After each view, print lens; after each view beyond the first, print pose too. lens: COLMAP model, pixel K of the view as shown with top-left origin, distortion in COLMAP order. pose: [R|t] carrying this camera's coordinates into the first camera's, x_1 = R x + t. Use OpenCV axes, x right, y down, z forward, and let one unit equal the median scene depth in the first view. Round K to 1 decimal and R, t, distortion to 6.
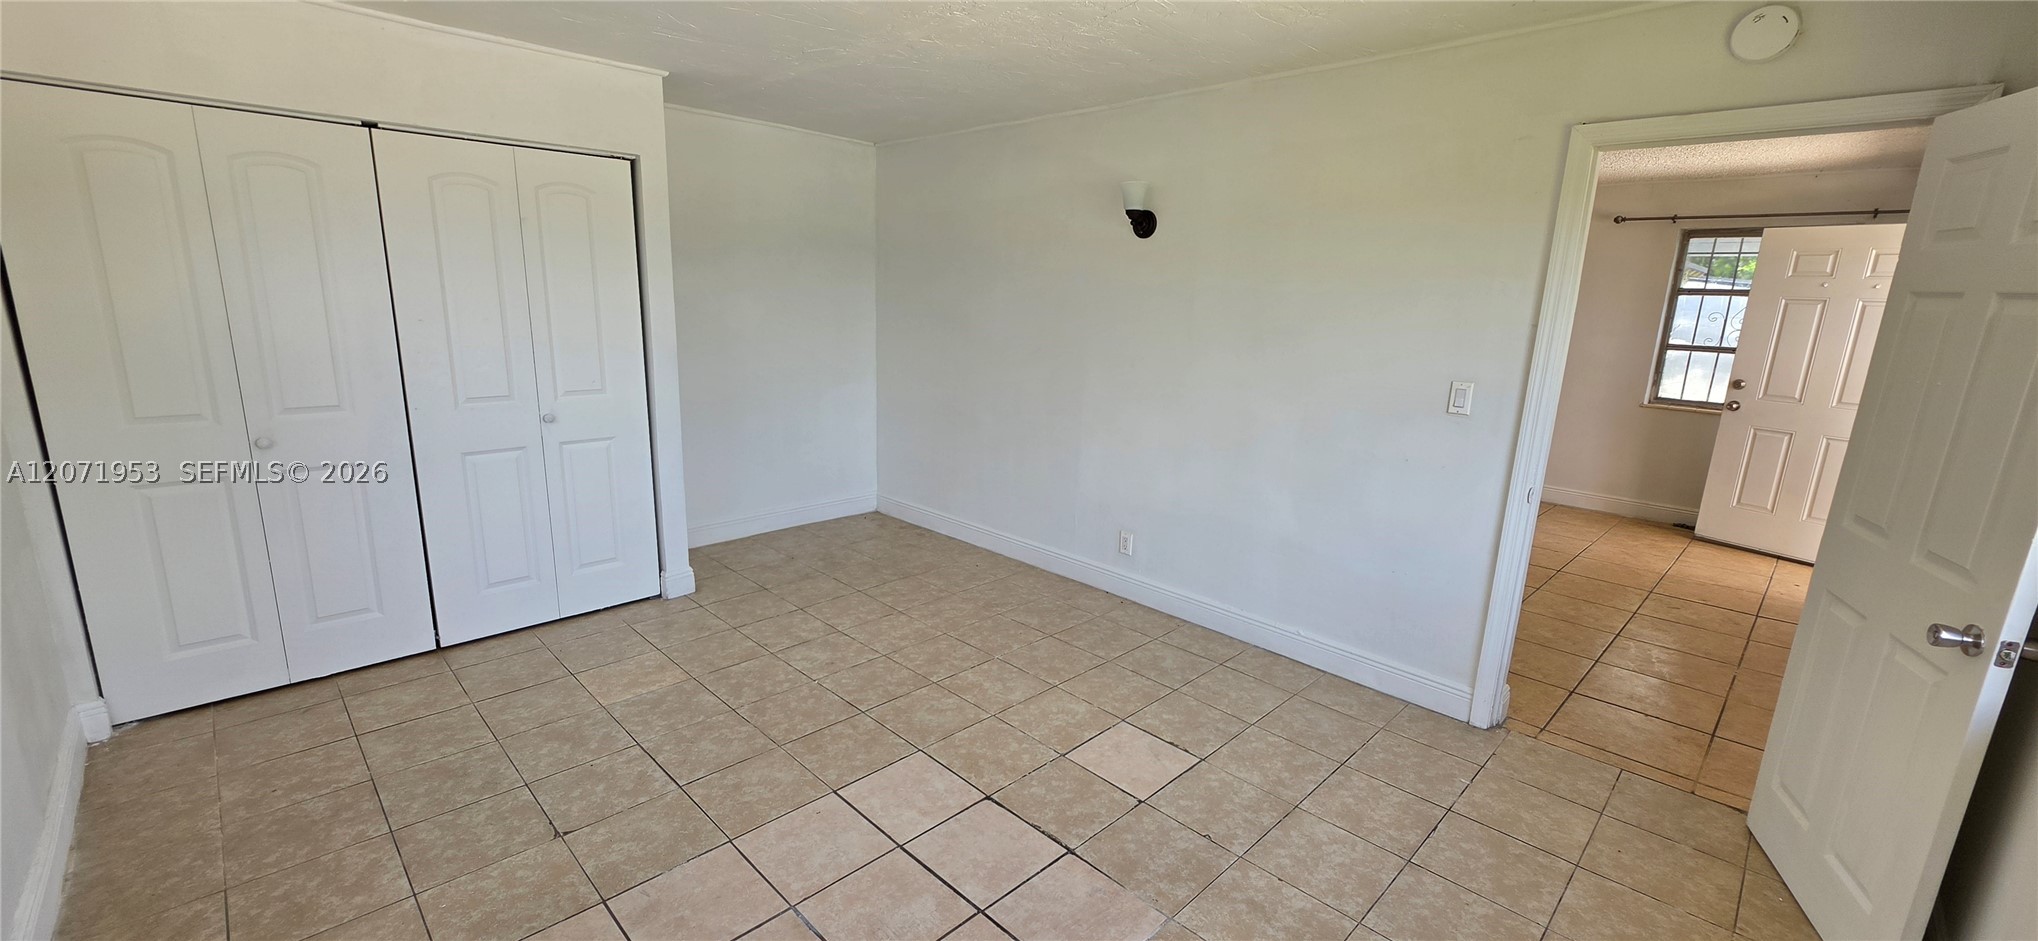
lens RADIAL K [[818.3, 0, 1012.3], [0, 818.3, 462.7], [0, 0, 1]] dist [-0.000050, 0.001057]
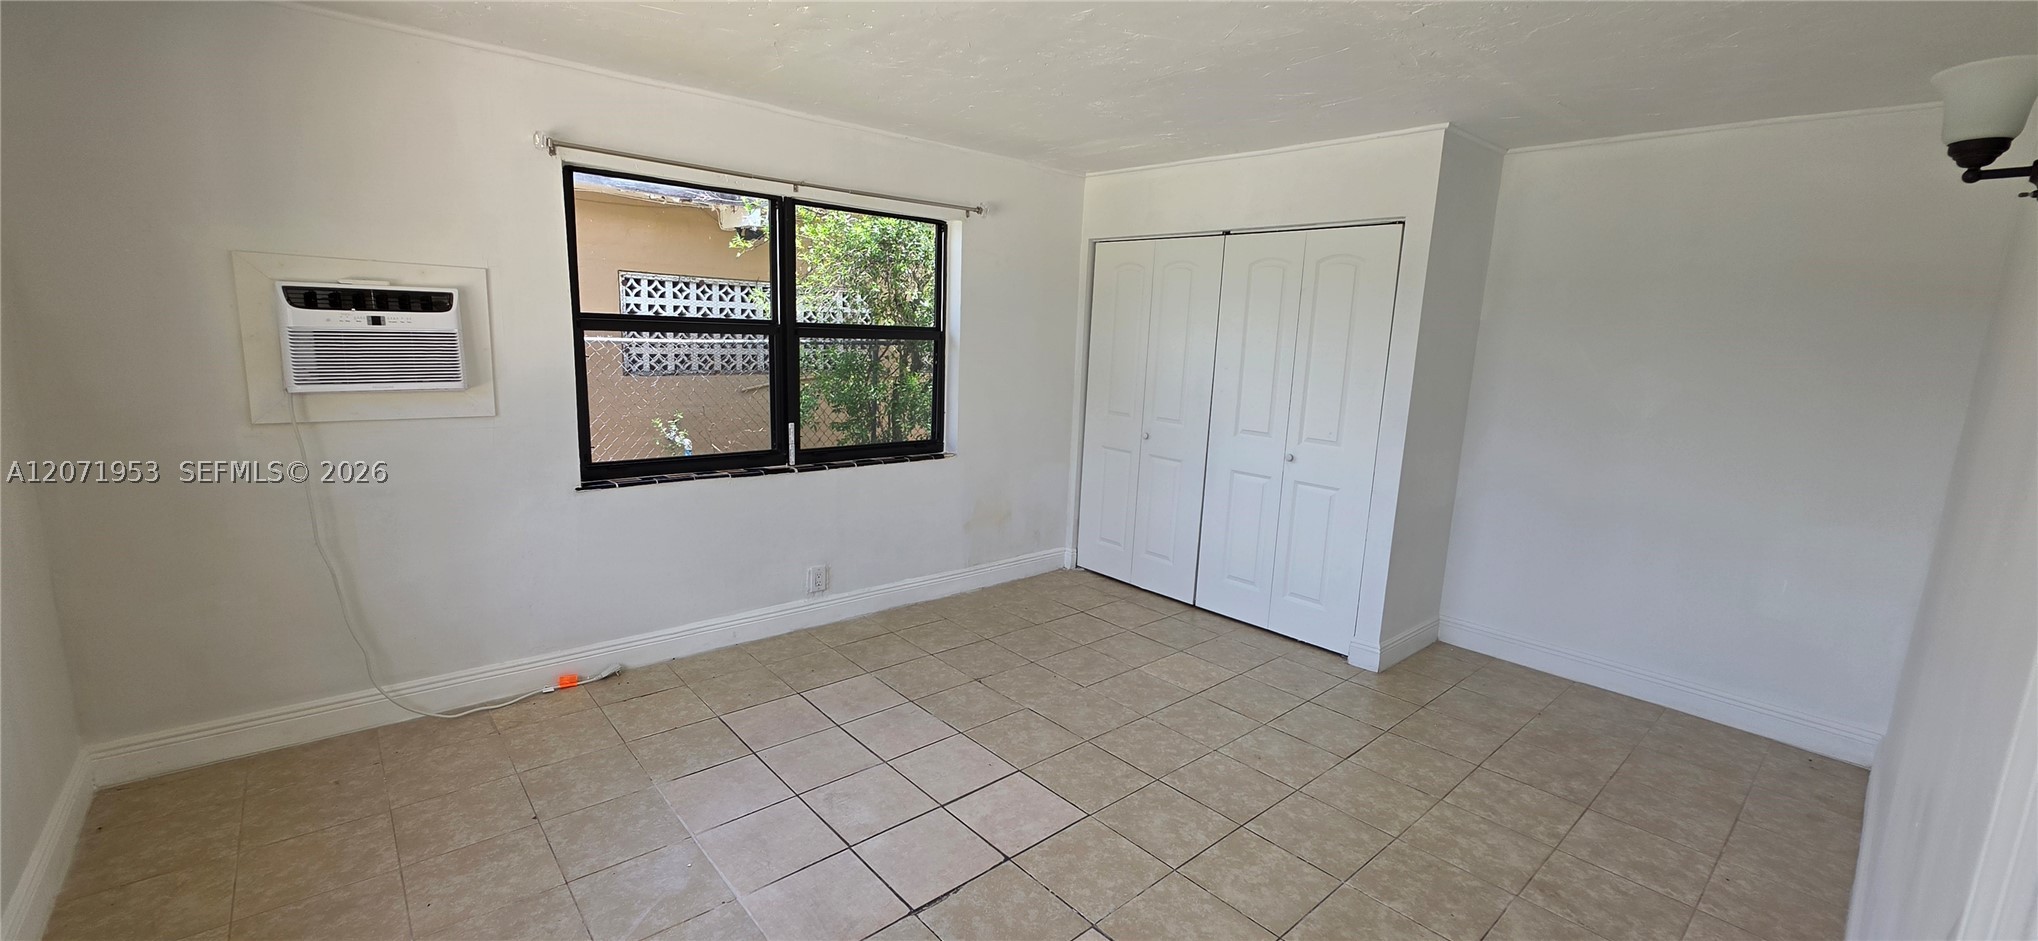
lens RADIAL K [[818.3, 0, 1018.3], [0, 818.3, 459.6], [0, 0, 1]] dist [-0.000050, 0.001057]
pose [[-0.064185, 0.129682, -0.989476, 0.716192], [-0.245275, 0.959056, 0.141605, -0.143633], [0.967326, 0.251783, -0.029749, 0.784236]]
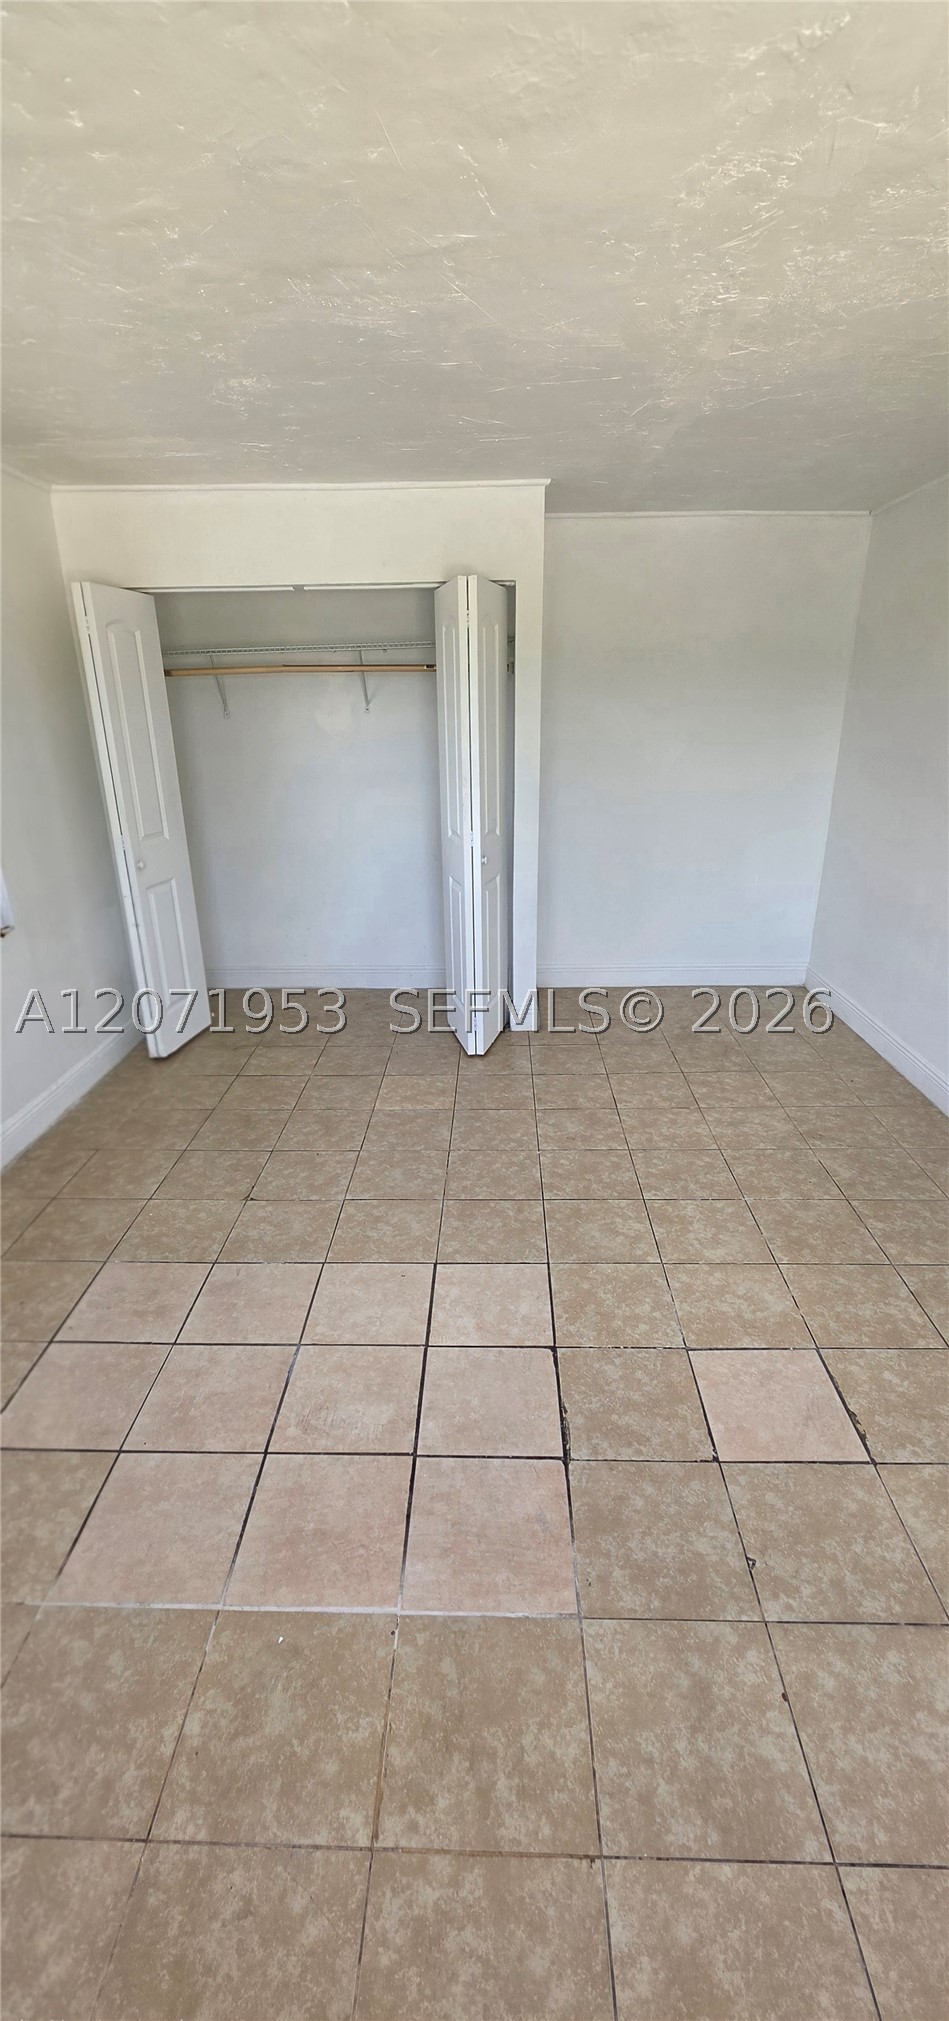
lens RADIAL K [[816.5, 0, 475.5], [0, 816.5, 1019.6], [0, 0, 1]] dist [0.000360, 0.000680]
pose [[0.687475, 0.223415, -0.690988, 0.358796], [-0.115450, 0.973023, 0.199742, -0.068668], [0.716972, -0.057543, 0.694722, 0.317788]]
